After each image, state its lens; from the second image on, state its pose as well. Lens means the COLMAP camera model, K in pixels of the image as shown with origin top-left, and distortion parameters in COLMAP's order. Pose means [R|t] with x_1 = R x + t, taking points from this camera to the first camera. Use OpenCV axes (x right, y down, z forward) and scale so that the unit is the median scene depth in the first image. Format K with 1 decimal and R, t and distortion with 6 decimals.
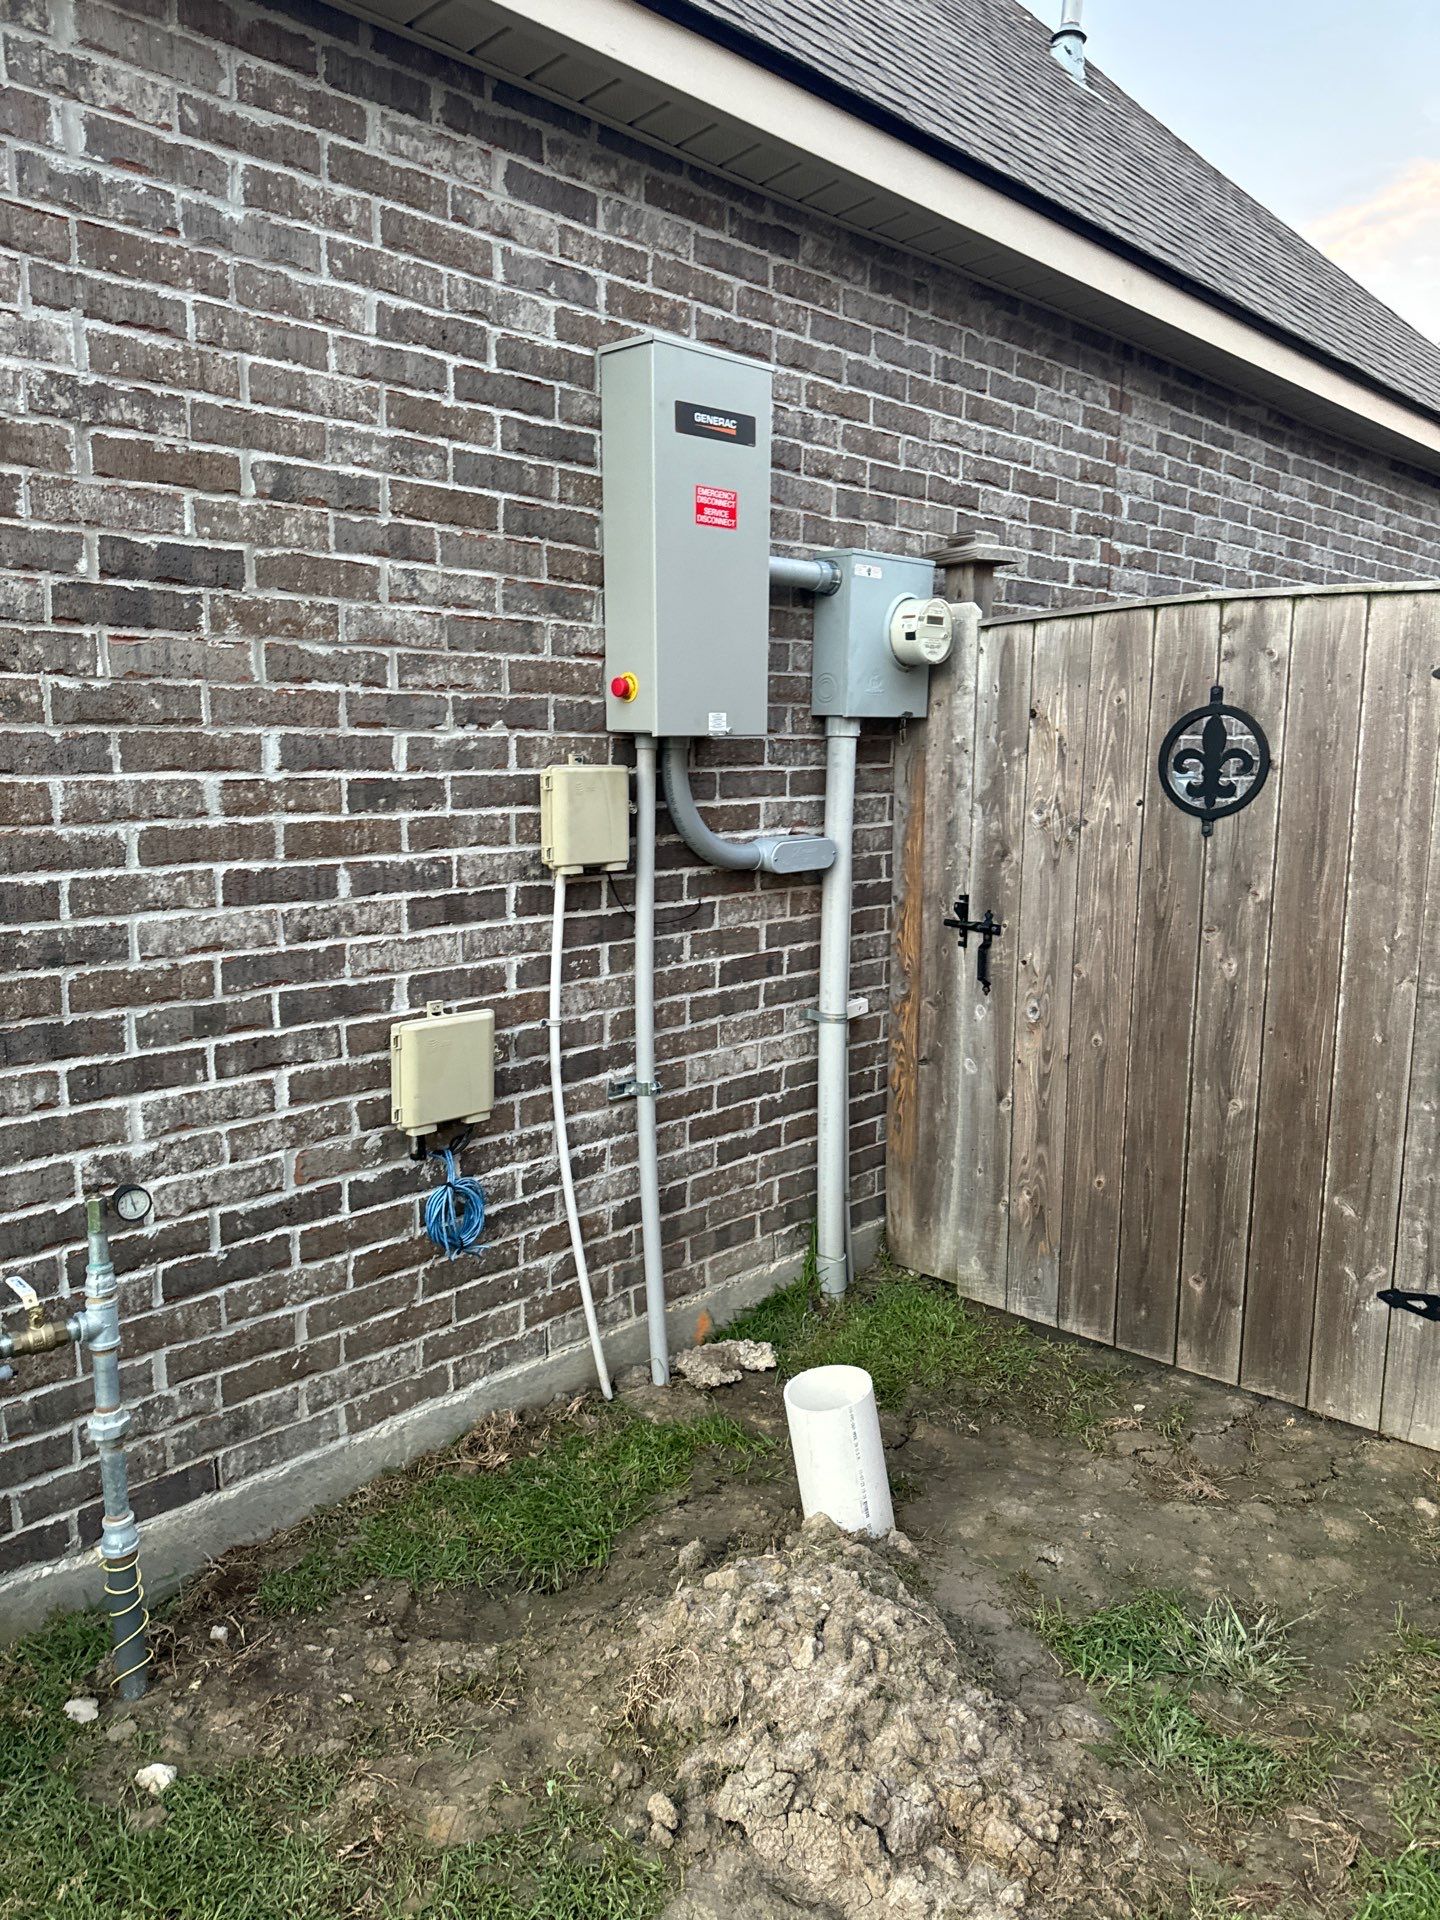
lens RADIAL K [[1425.9, 0, 725.6], [0, 1425.9, 1018.1], [0, 0, 1]] dist [0.199851, -0.346553]
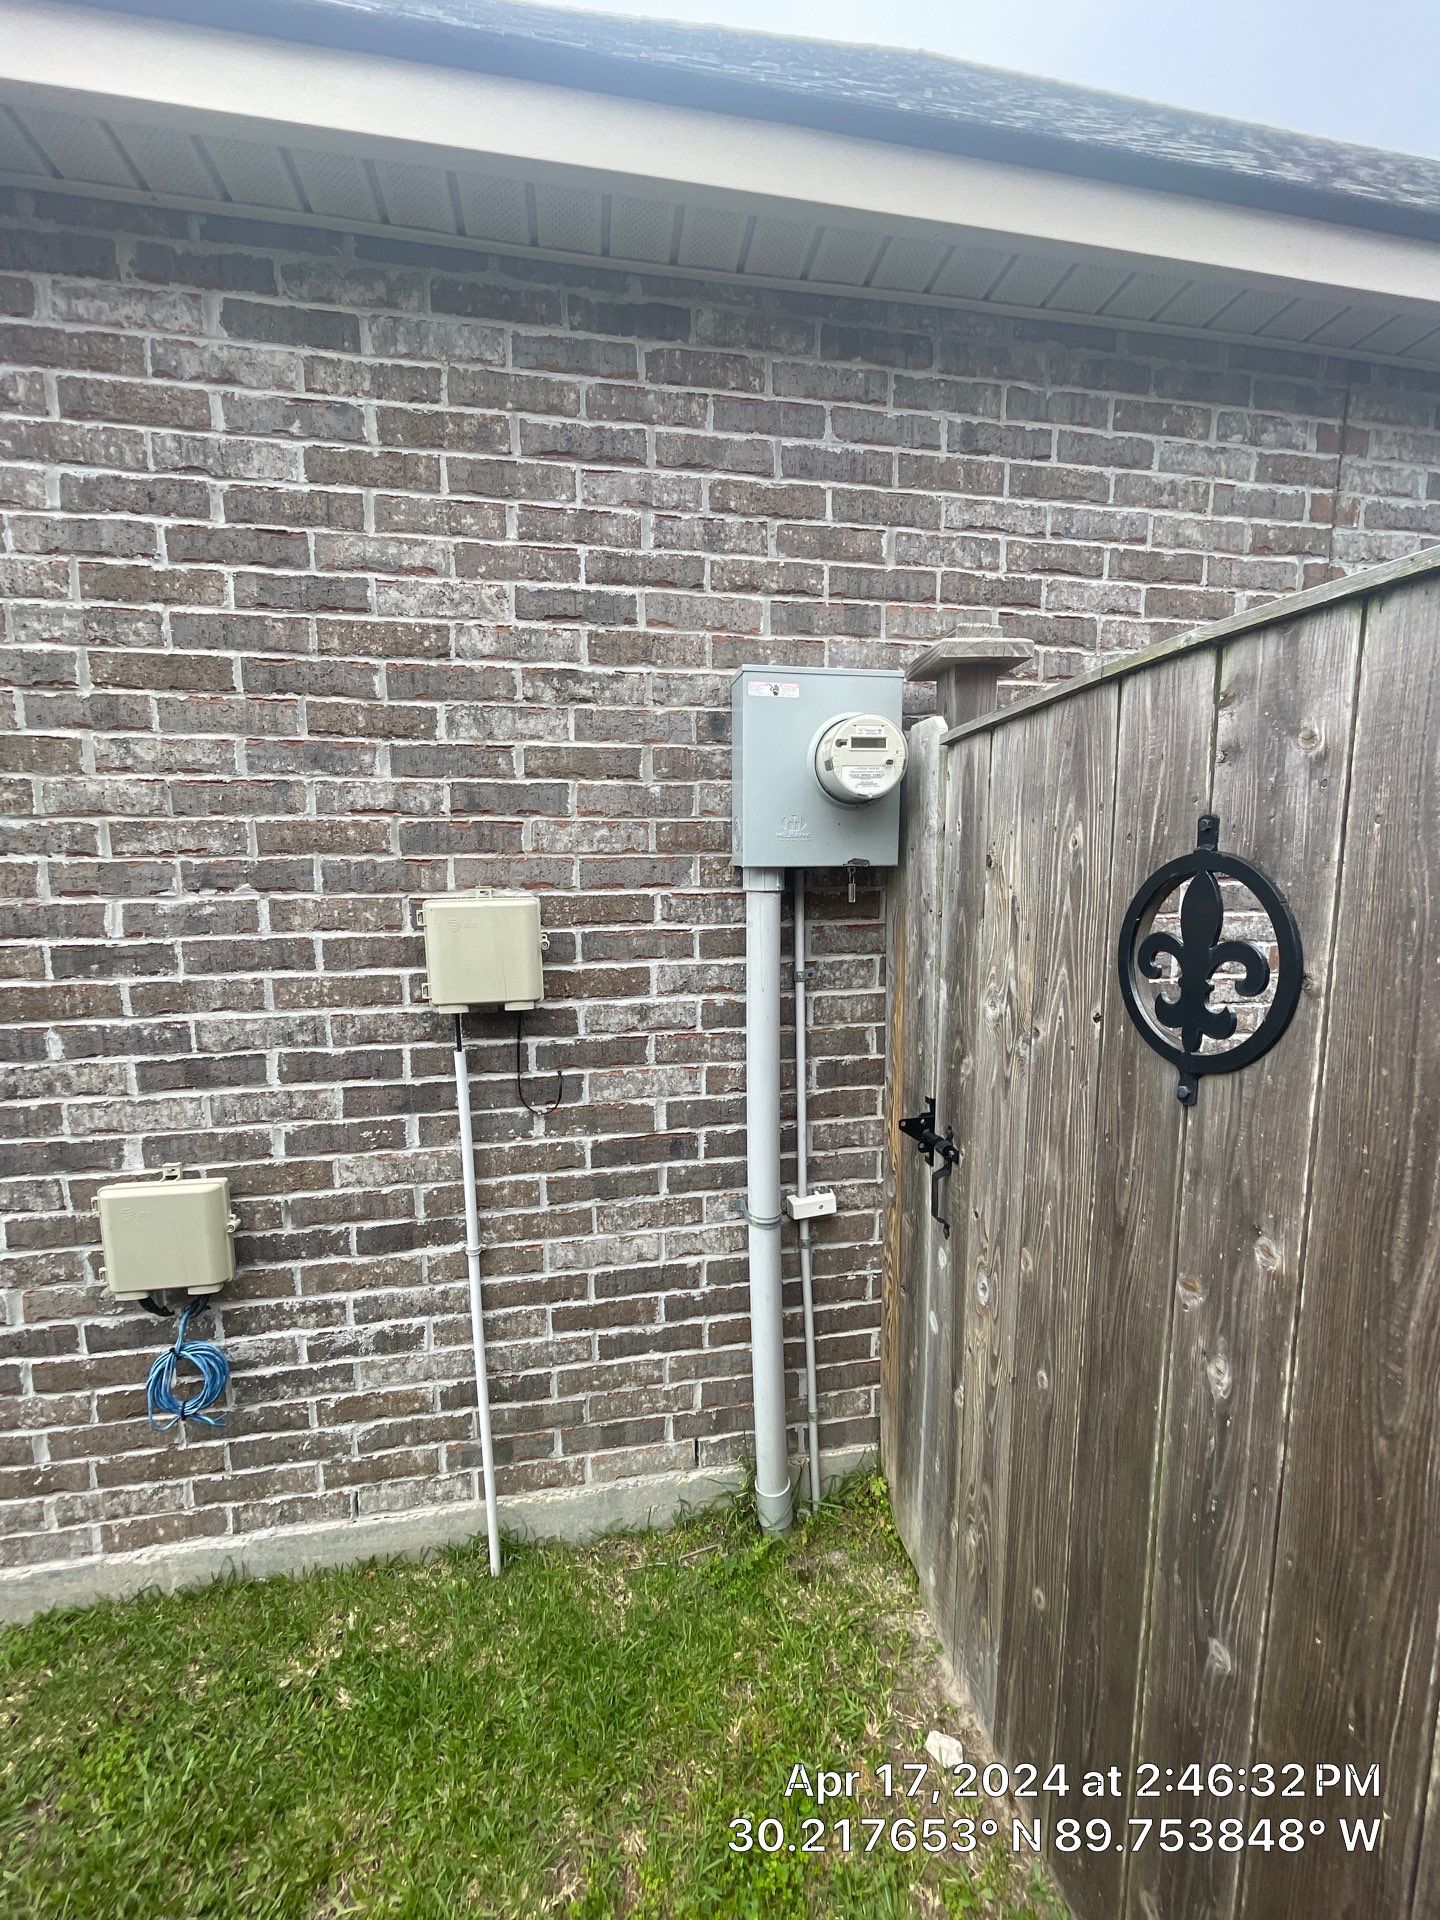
lens RADIAL K [[789.6, 0, 717.5], [0, 789.6, 976.8], [0, 0, 1]] dist [-0.000201, 0.000021]
pose [[0.799836, 0.072963, -0.595767, 0.383408], [-0.102285, 0.994634, -0.015508, -0.157635], [0.591439, 0.073342, 0.803007, 0.717647]]
